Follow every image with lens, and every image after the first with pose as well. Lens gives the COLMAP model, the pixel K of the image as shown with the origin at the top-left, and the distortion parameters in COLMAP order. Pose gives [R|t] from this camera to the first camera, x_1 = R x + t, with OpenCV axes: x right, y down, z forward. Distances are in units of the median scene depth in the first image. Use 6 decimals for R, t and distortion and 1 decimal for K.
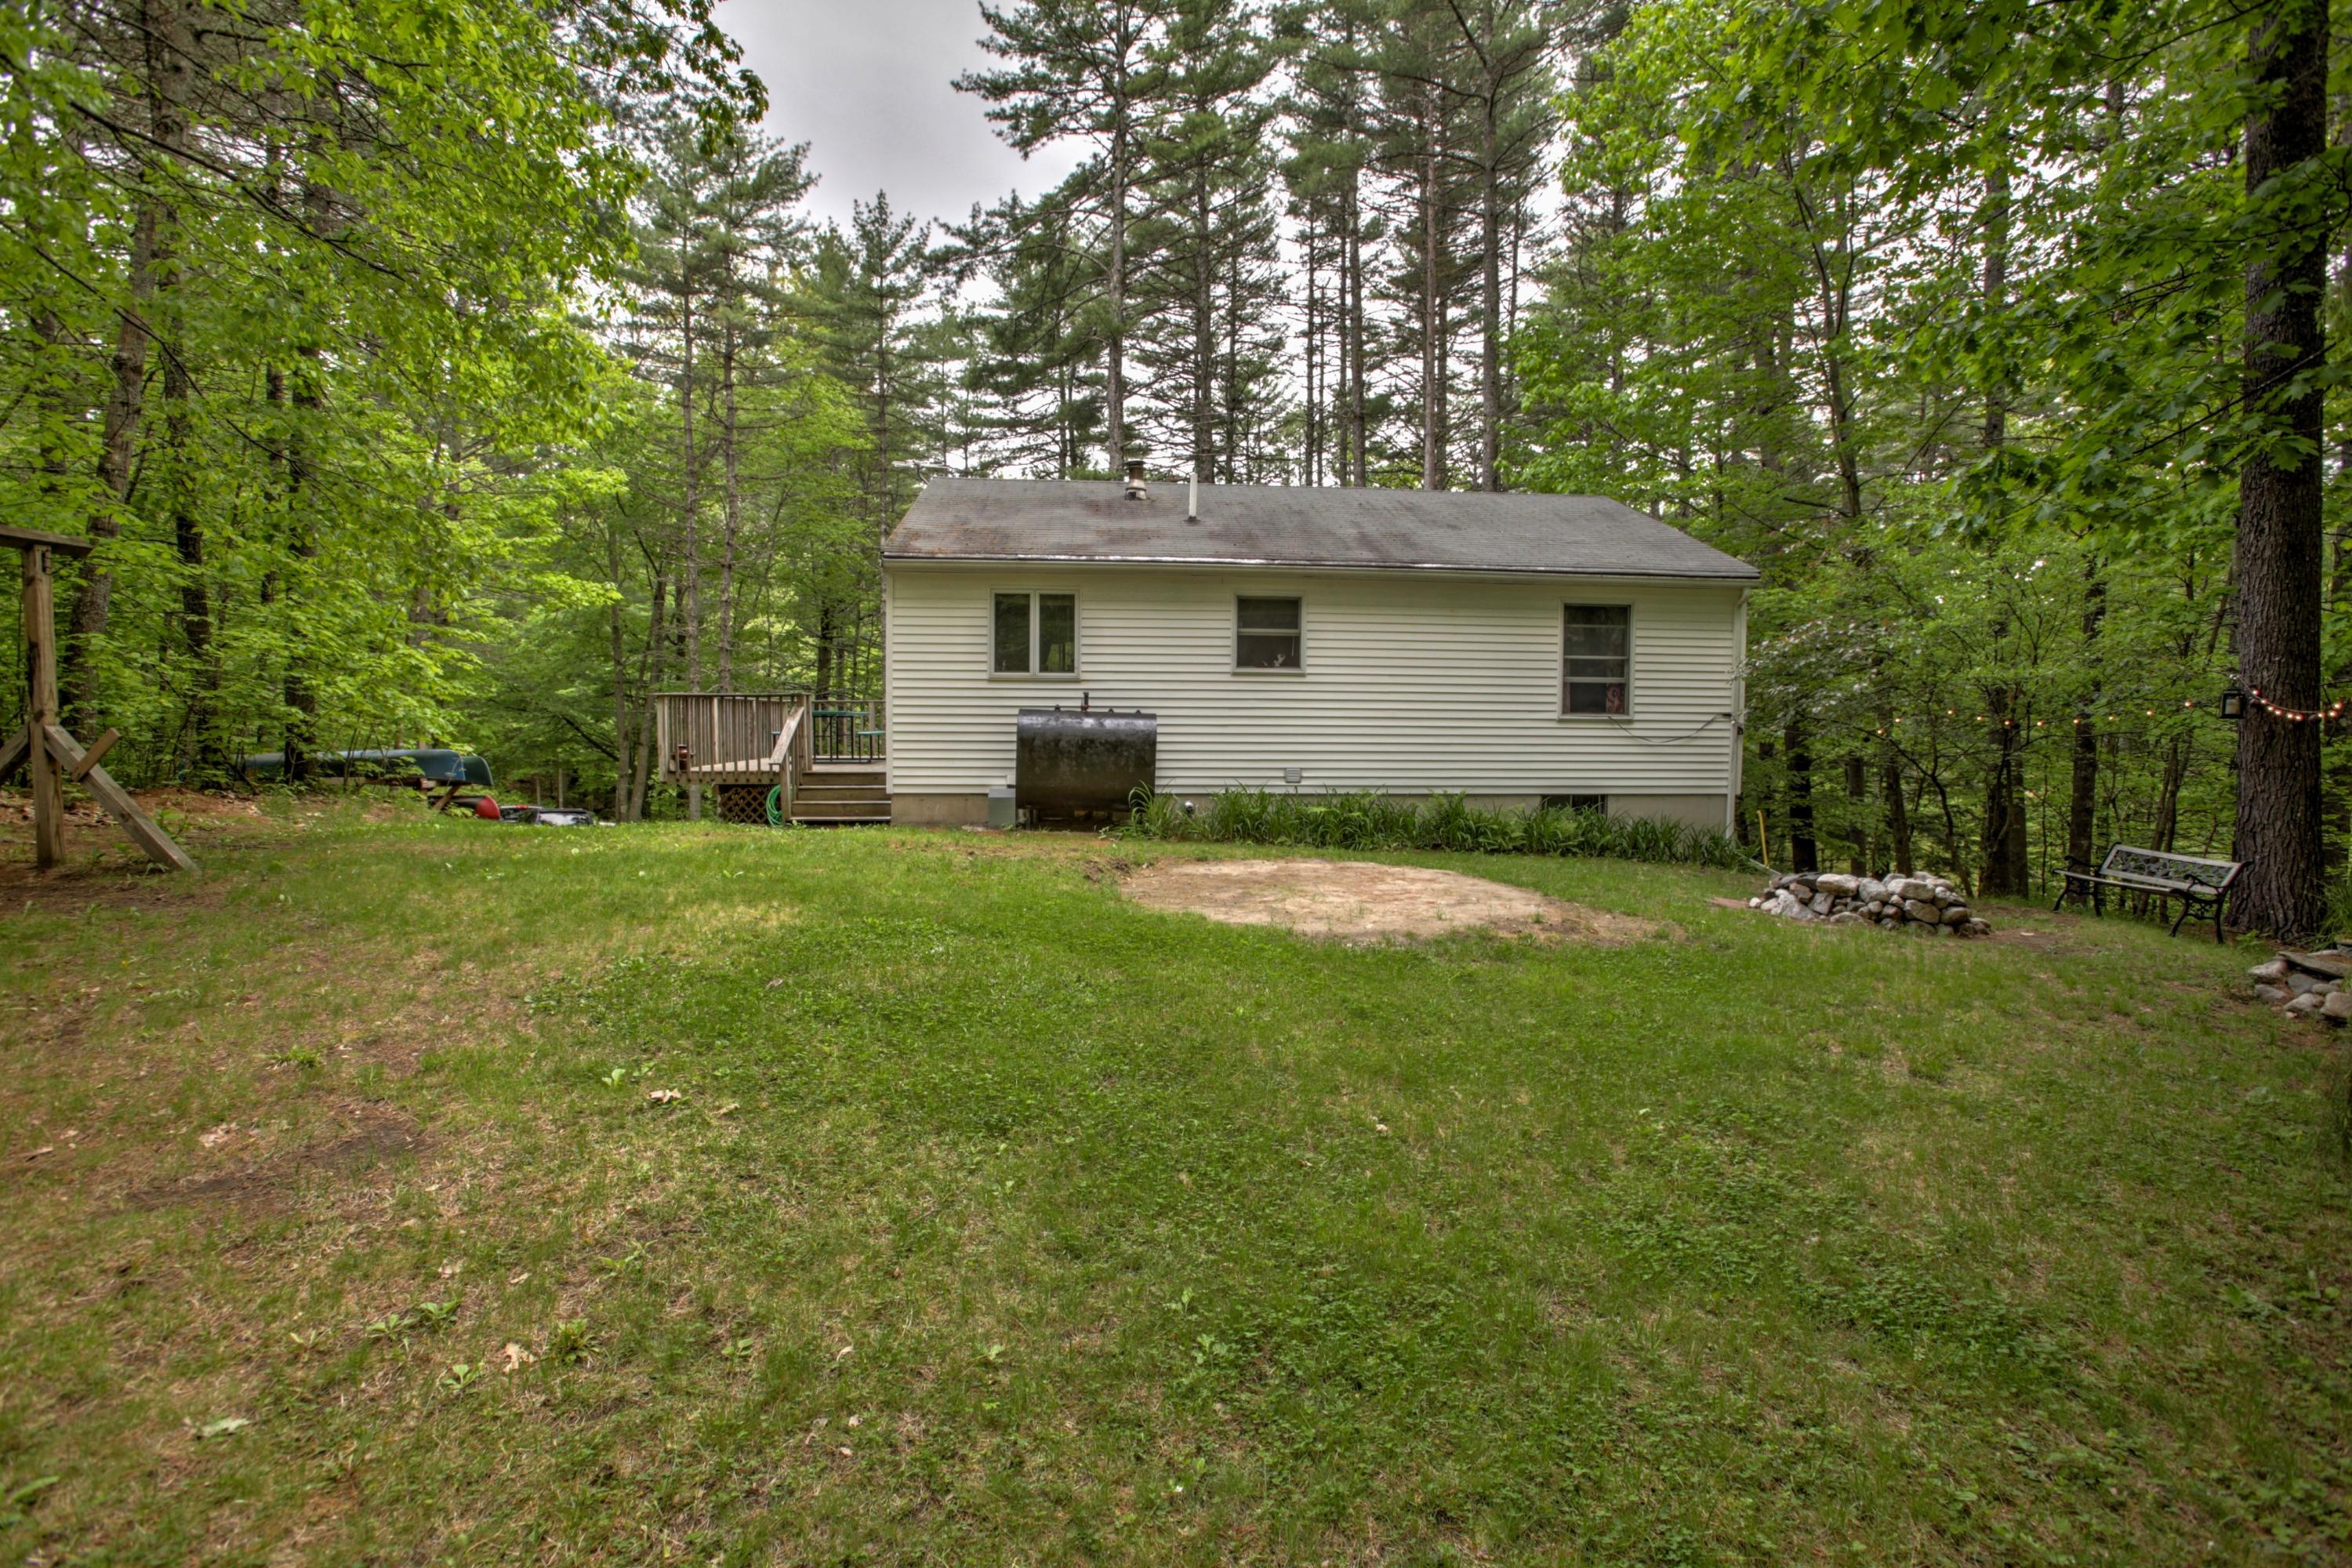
lens RADIAL K [[1087.6, 0, 1183.8], [0, 1087.6, 779.4], [0, 0, 1]] dist [-0.085130, 0.043639]
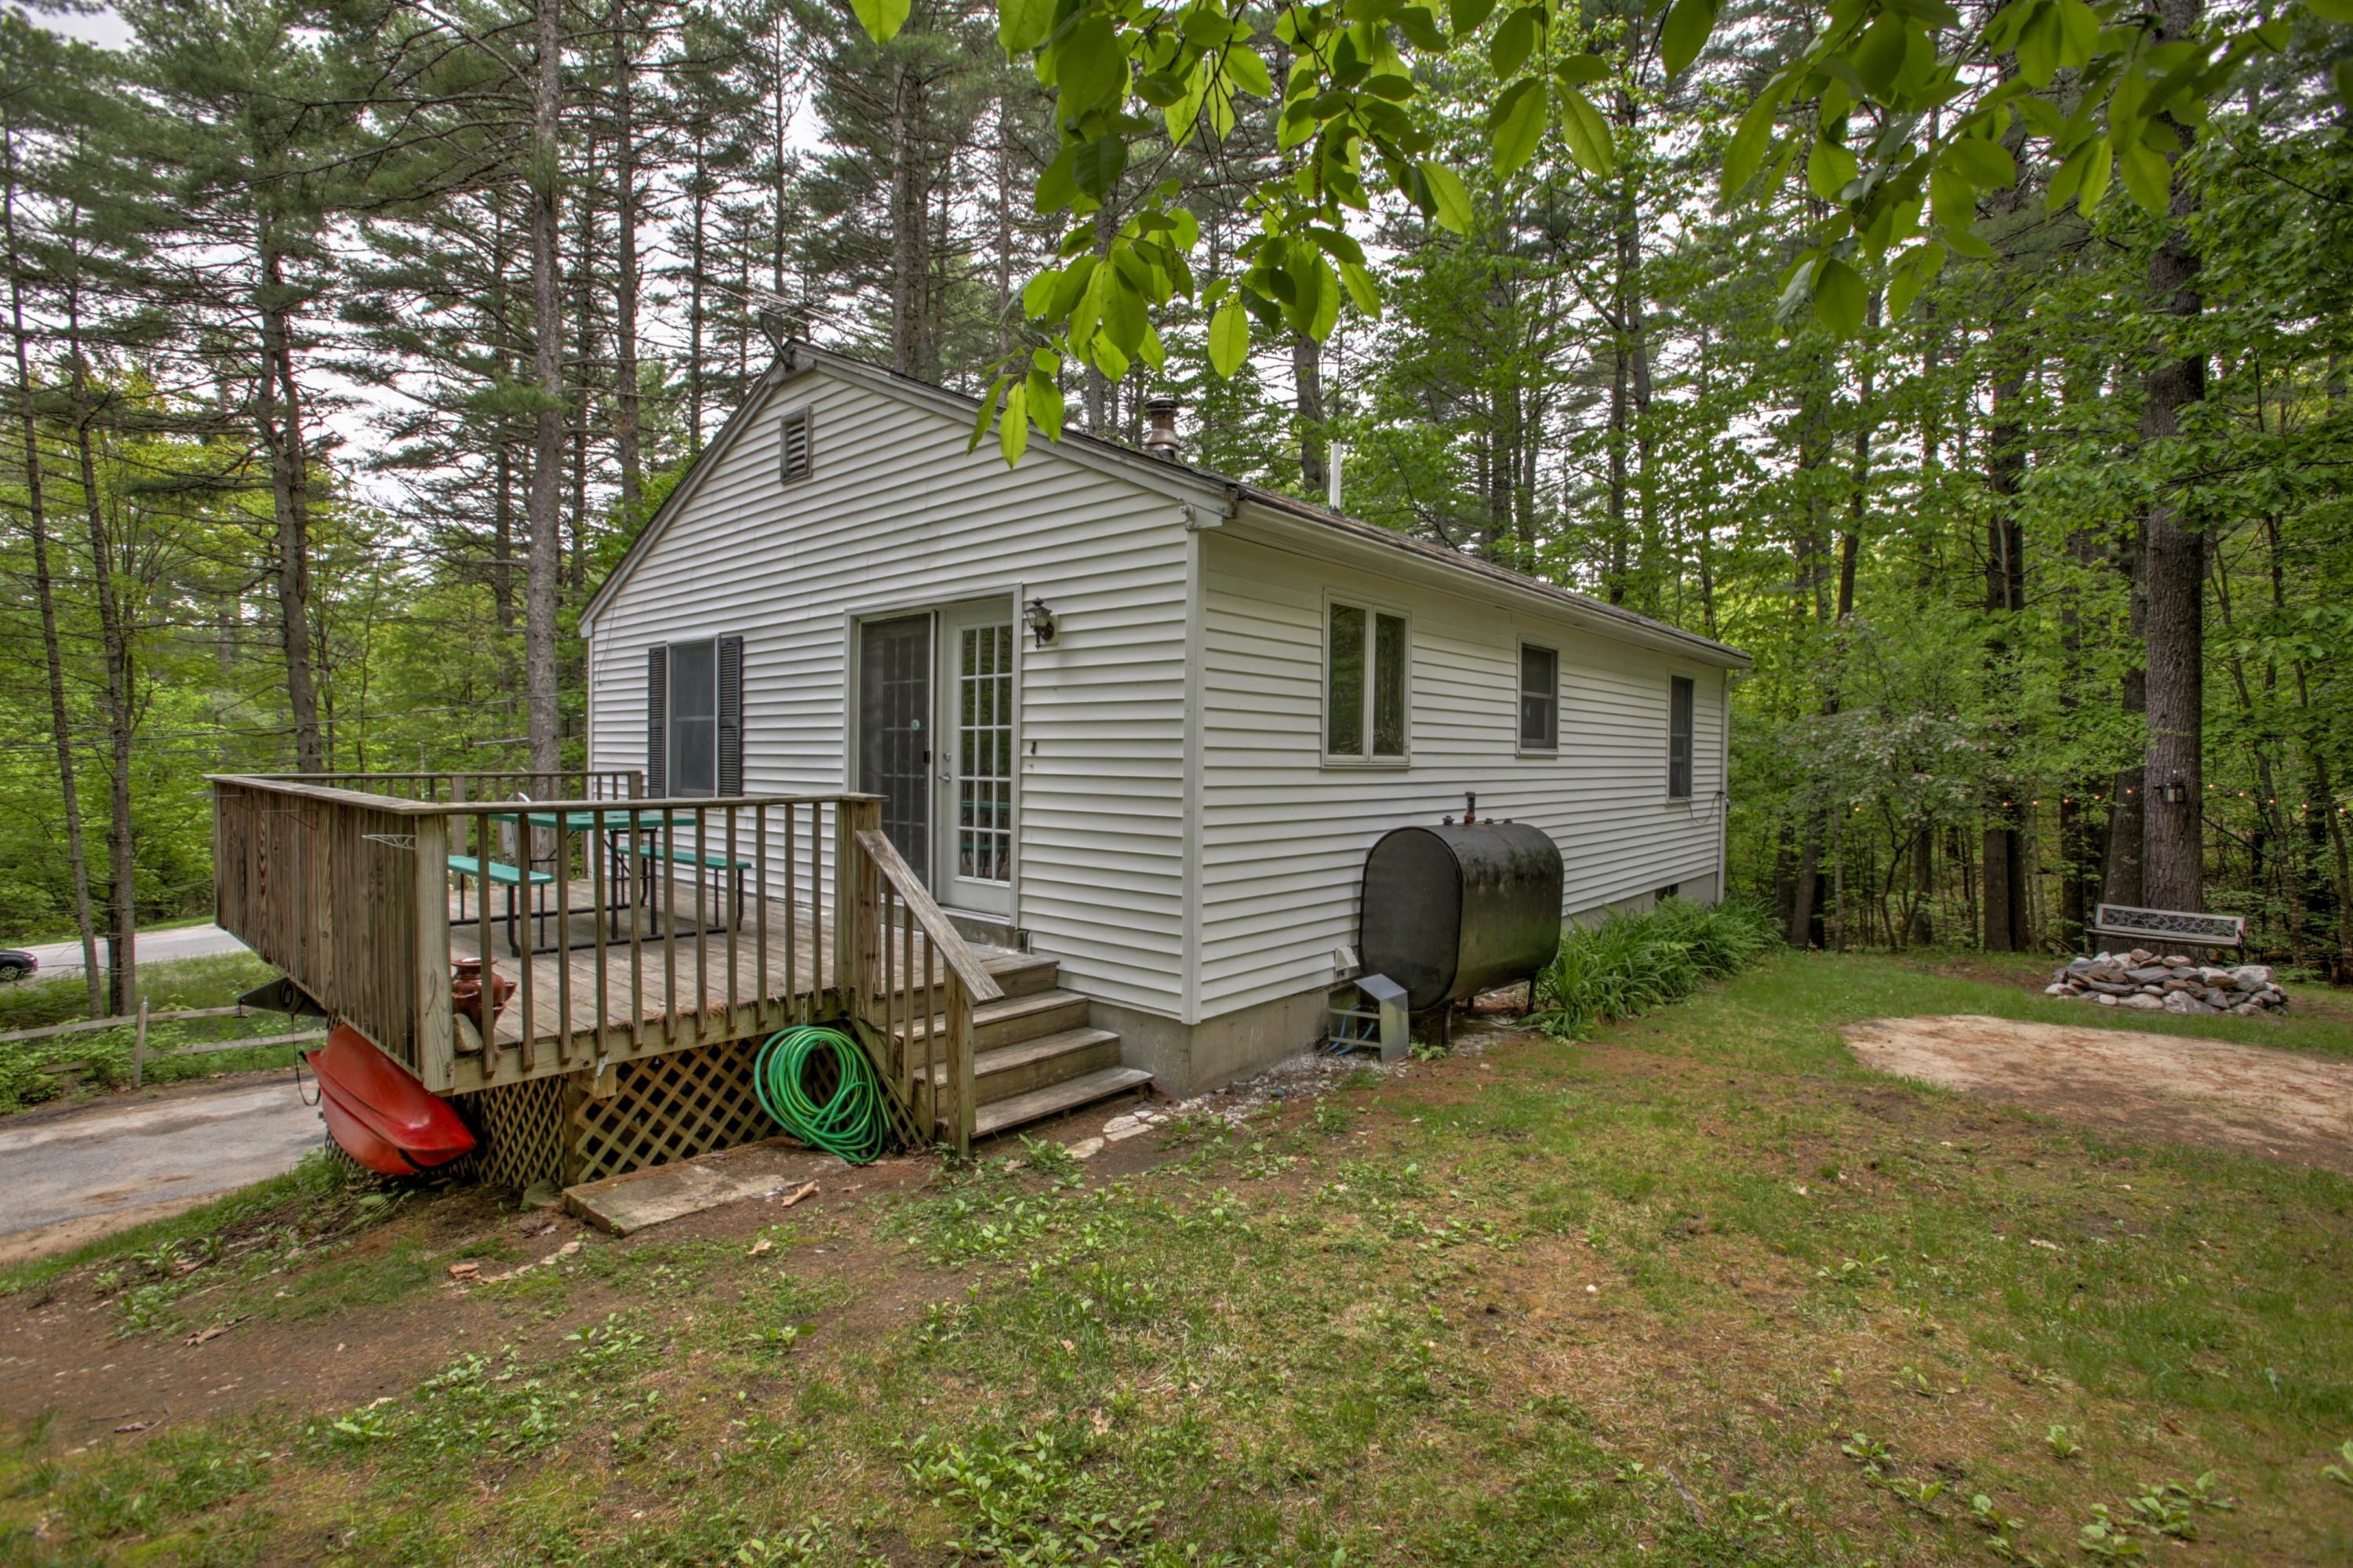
lens RADIAL K [[1086.3, 0, 1183.6], [0, 1086.3, 776.0], [0, 0, 1]] dist [-0.077738, 0.037870]
pose [[0.714403, -0.012899, 0.699616, -0.573814], [0.032483, 0.999364, -0.014744, -0.081371], [-0.698980, 0.033259, 0.714367, 0.663283]]
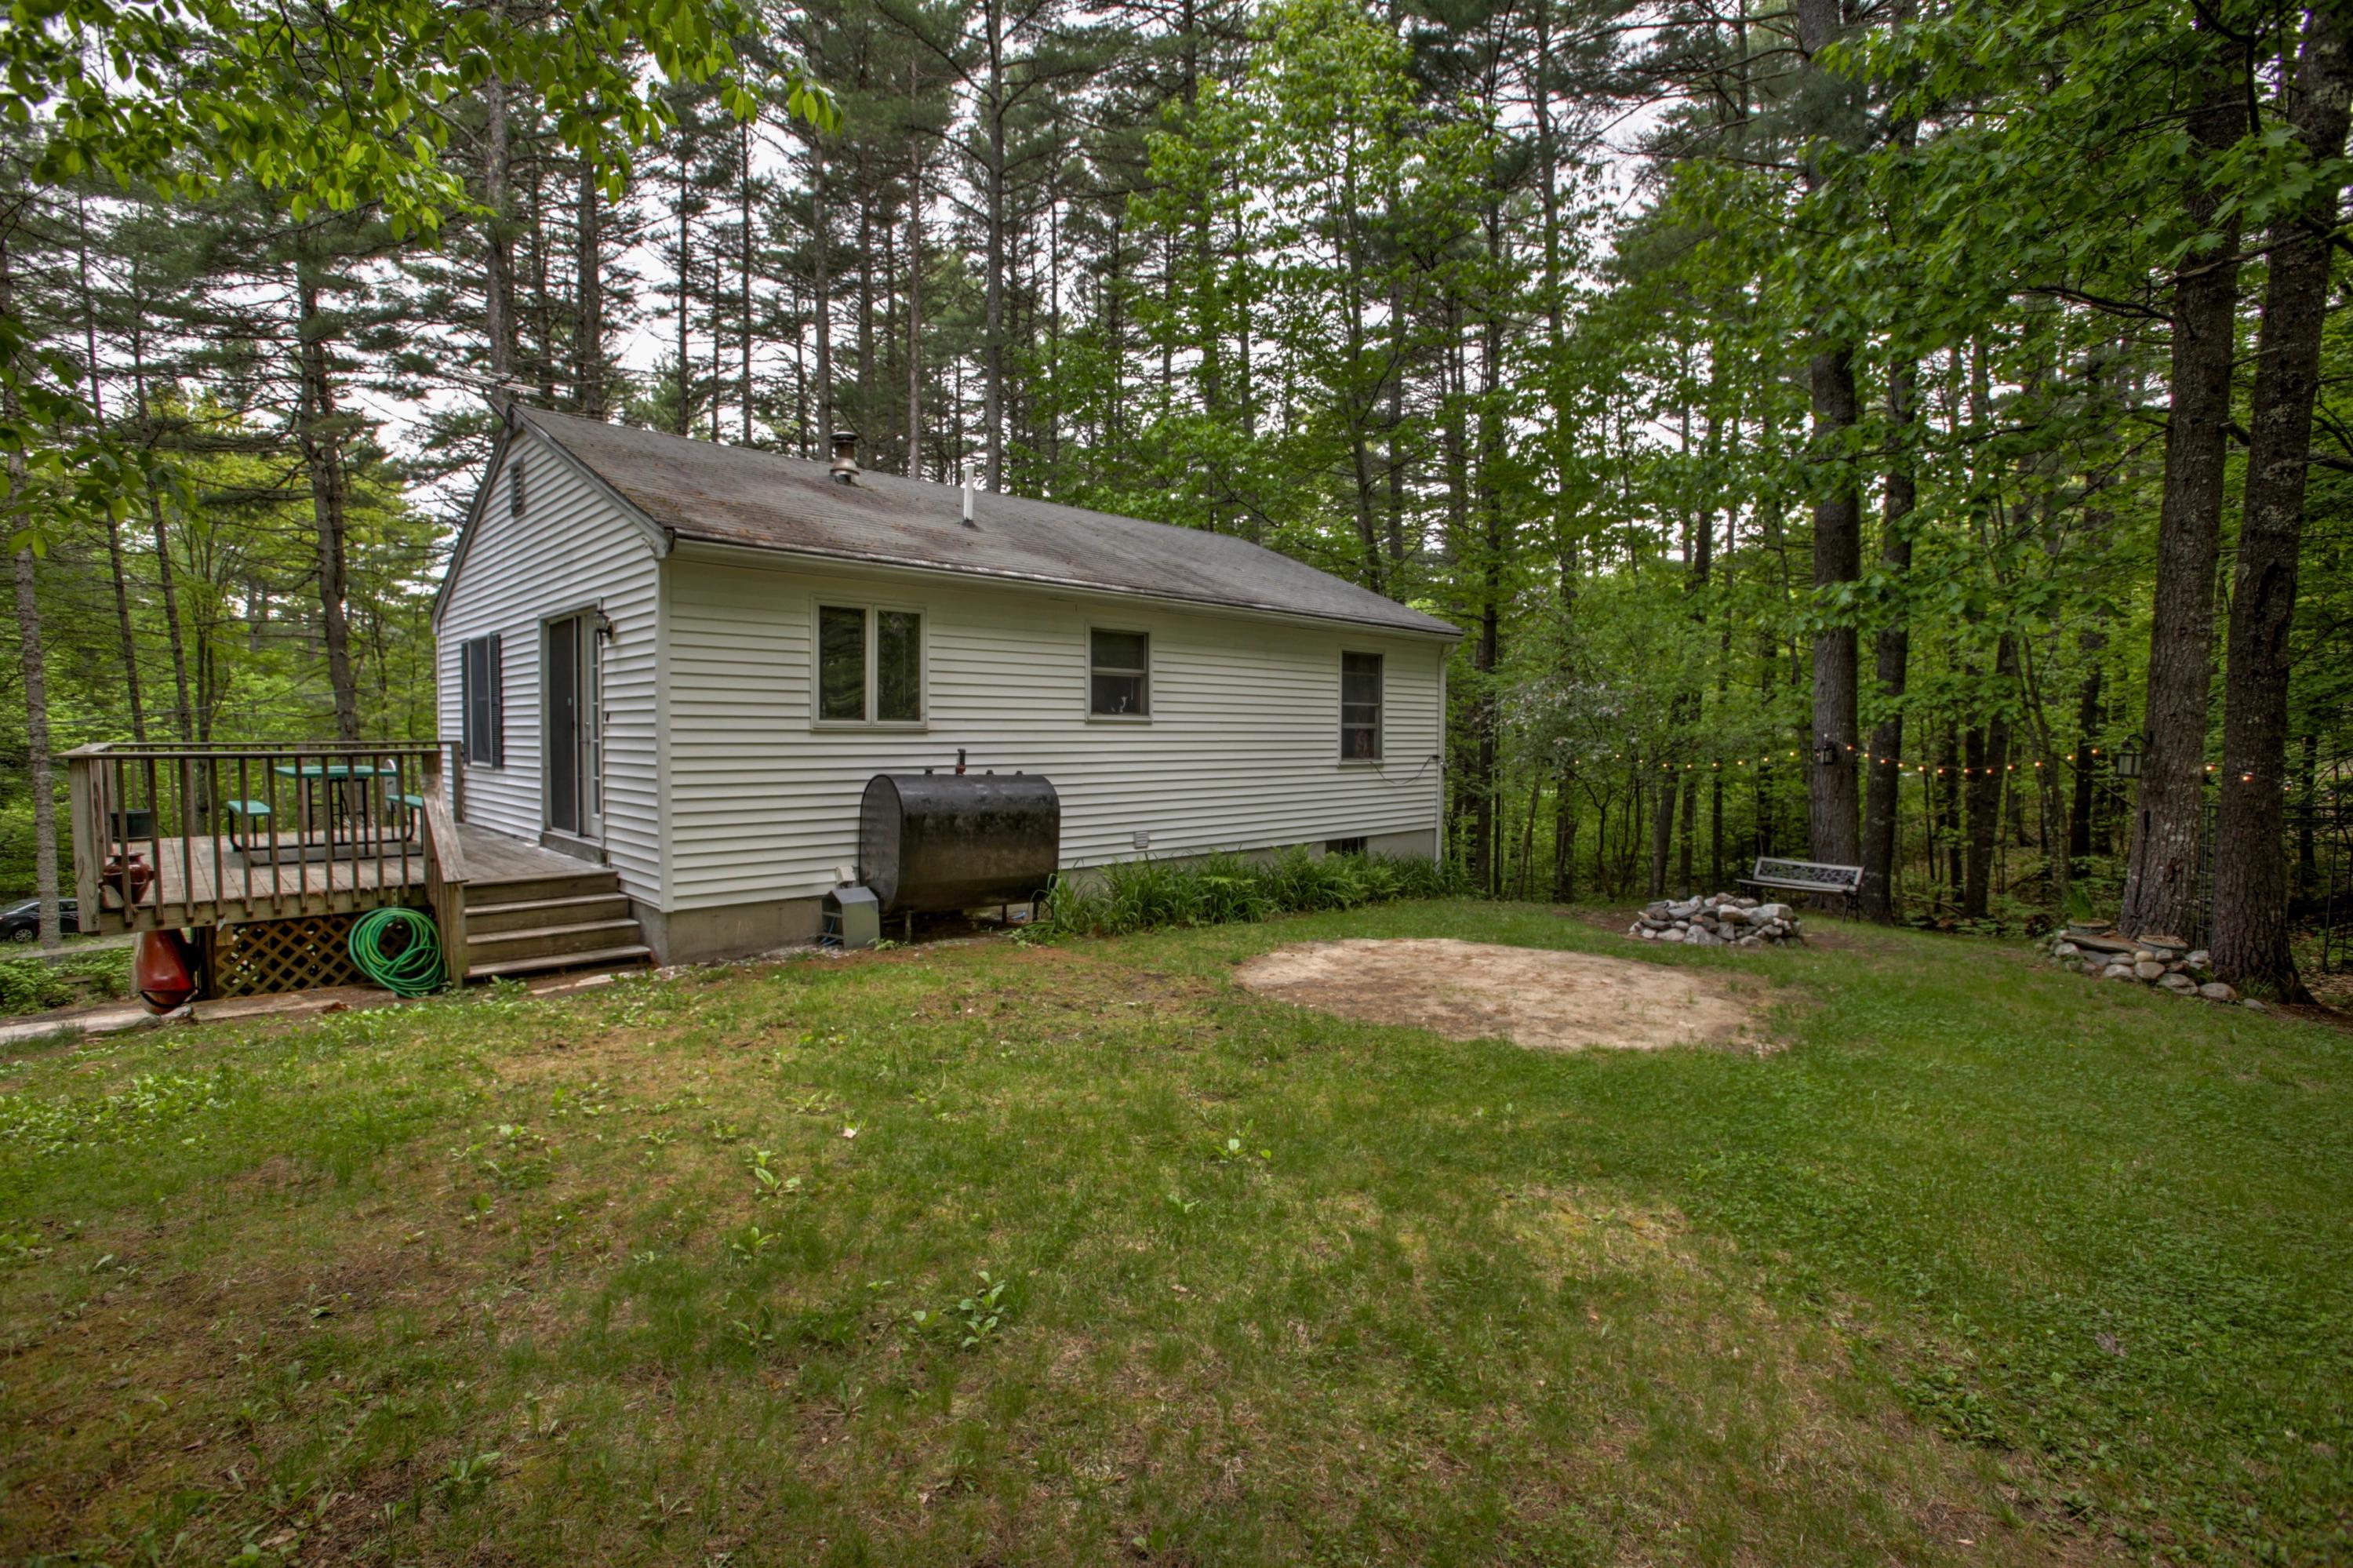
lens RADIAL K [[1088.1, 0, 1184.3], [0, 1088.1, 779.4], [0, 0, 1]] dist [-0.085130, 0.043639]
pose [[0.766457, -0.031943, 0.641501, -0.426577], [0.035727, 0.999337, 0.007076, -0.056647], [-0.641301, 0.017495, 0.767090, 0.321564]]
